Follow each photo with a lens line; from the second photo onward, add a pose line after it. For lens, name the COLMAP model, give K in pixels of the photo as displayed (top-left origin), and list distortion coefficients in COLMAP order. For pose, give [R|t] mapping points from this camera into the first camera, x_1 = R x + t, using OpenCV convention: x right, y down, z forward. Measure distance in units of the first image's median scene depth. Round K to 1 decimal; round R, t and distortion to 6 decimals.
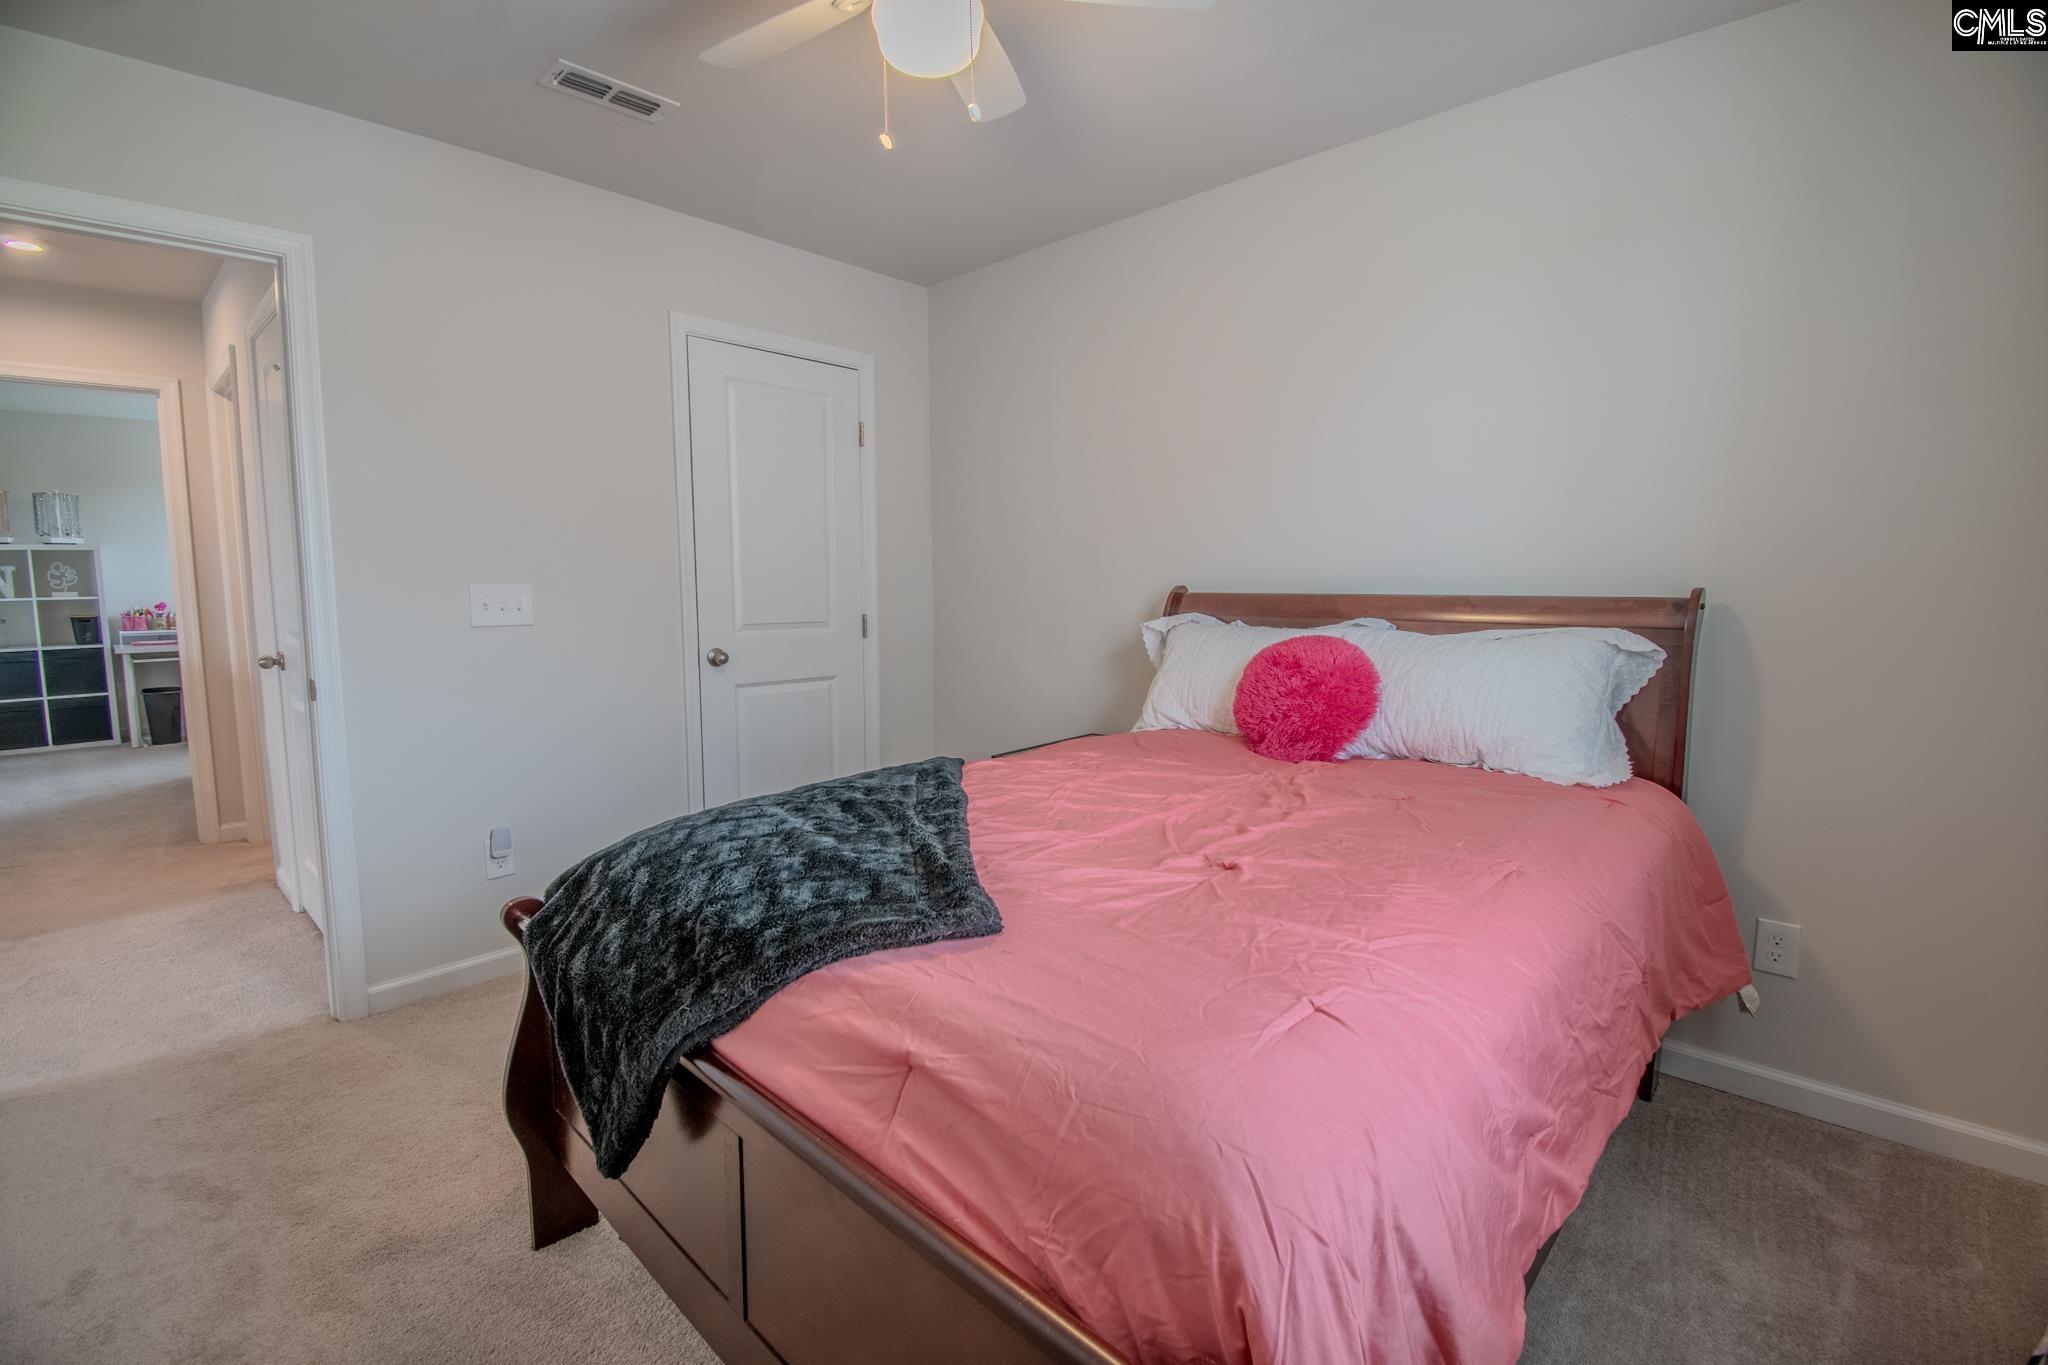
lens RADIAL K [[910.9, 0, 1028.7], [0, 910.9, 680.7], [0, 0, 1]] dist [-0.001791, -0.000601]
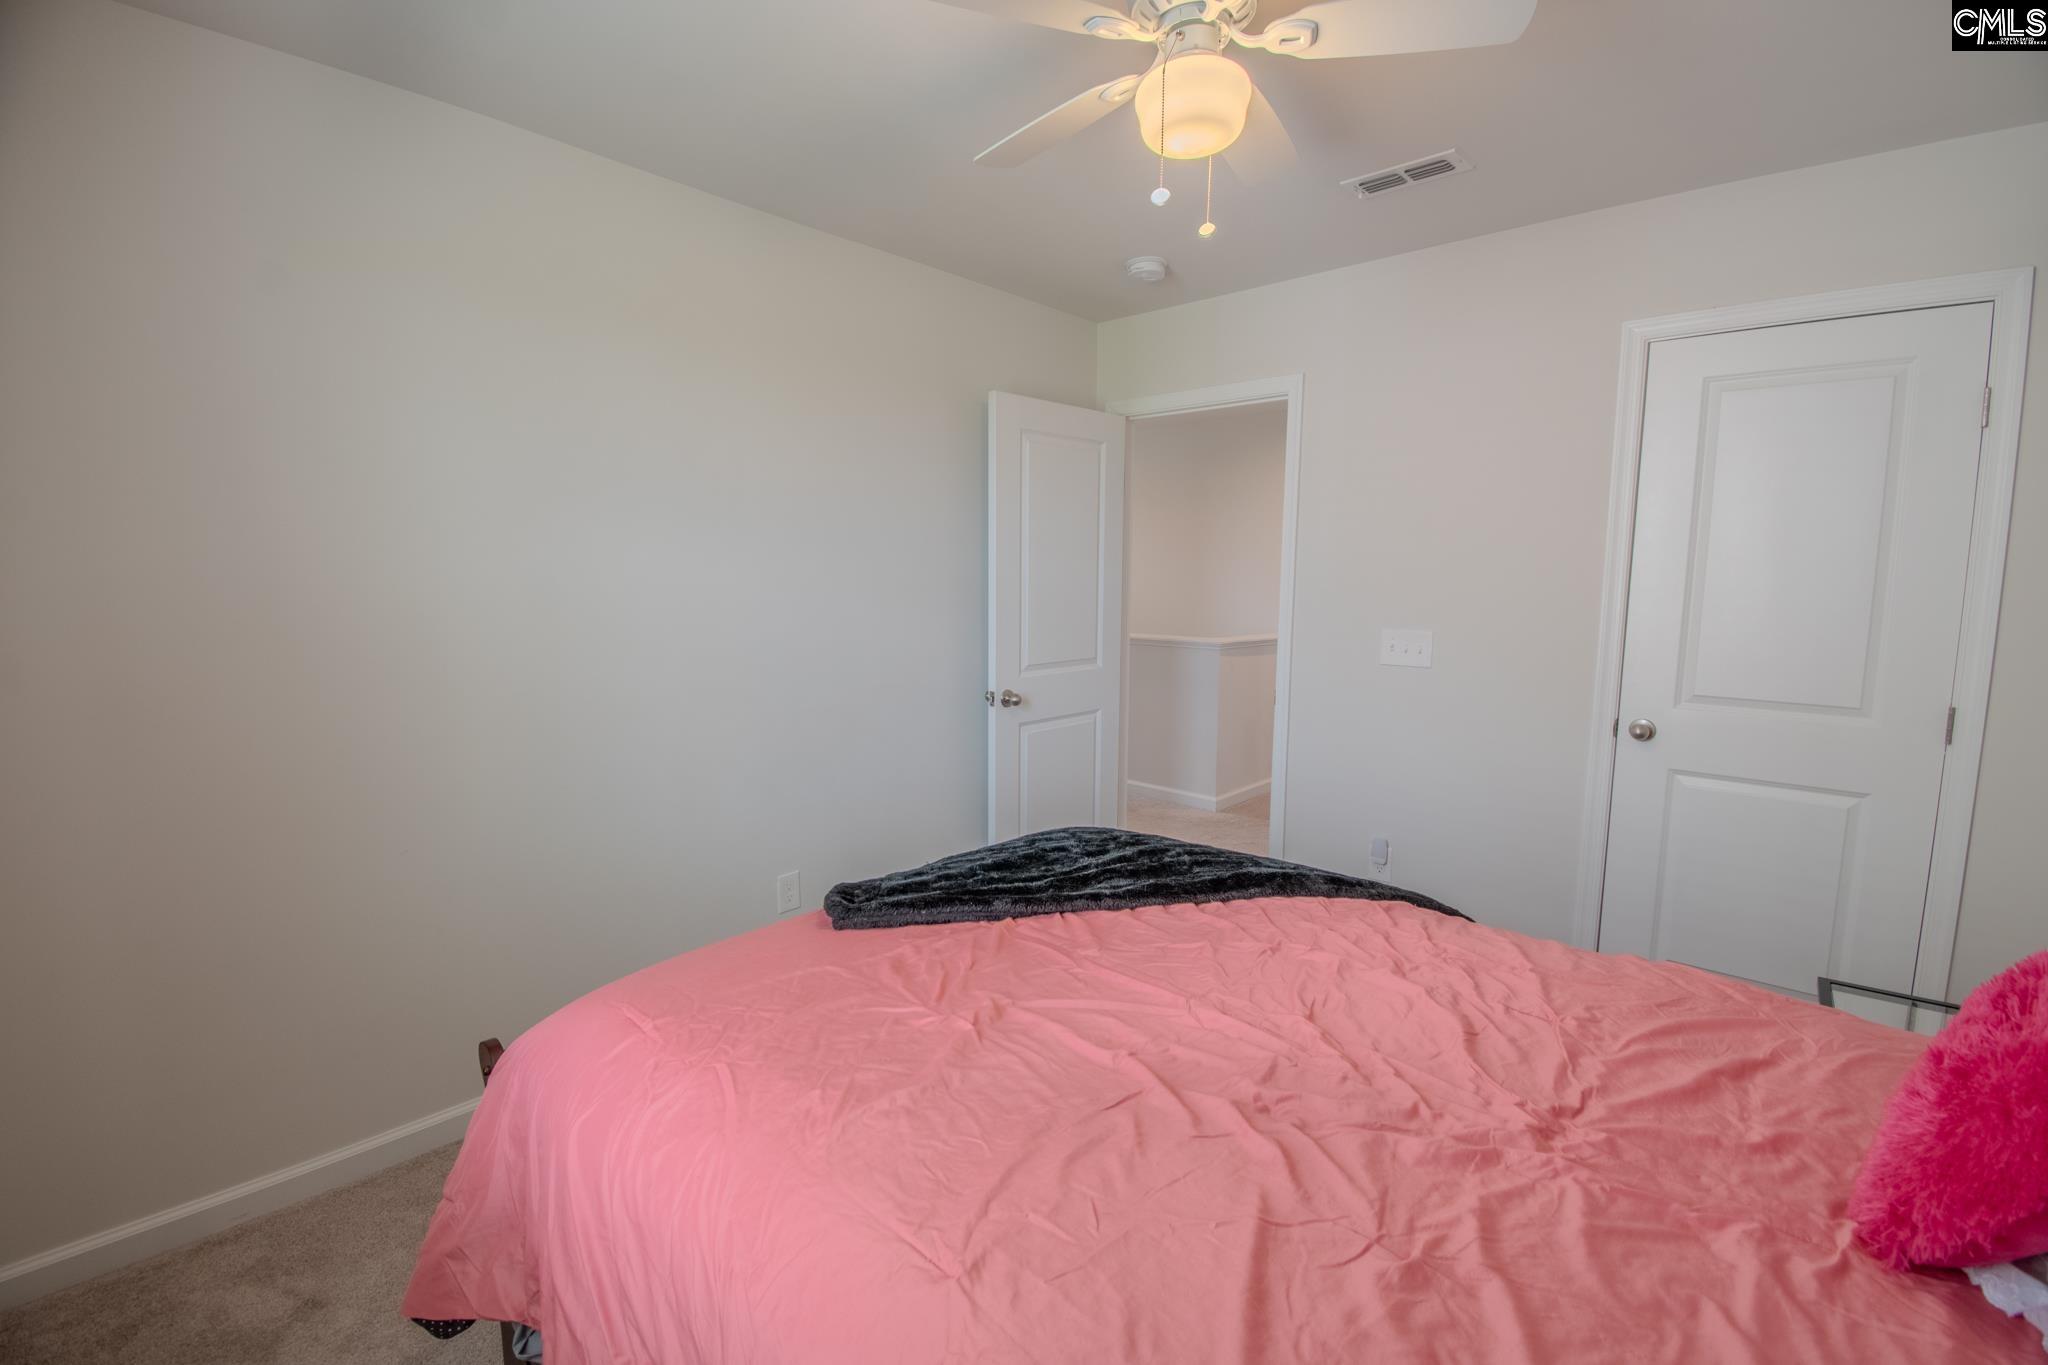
lens RADIAL K [[910.9, 0, 1028.7], [0, 910.9, 680.7], [0, 0, 1]] dist [-0.001791, -0.000601]
pose [[0.018679, 0.119440, -0.992666, 0.543241], [-0.115146, 0.986490, 0.116531, -0.121058], [0.993173, 0.112125, 0.032179, 0.505715]]
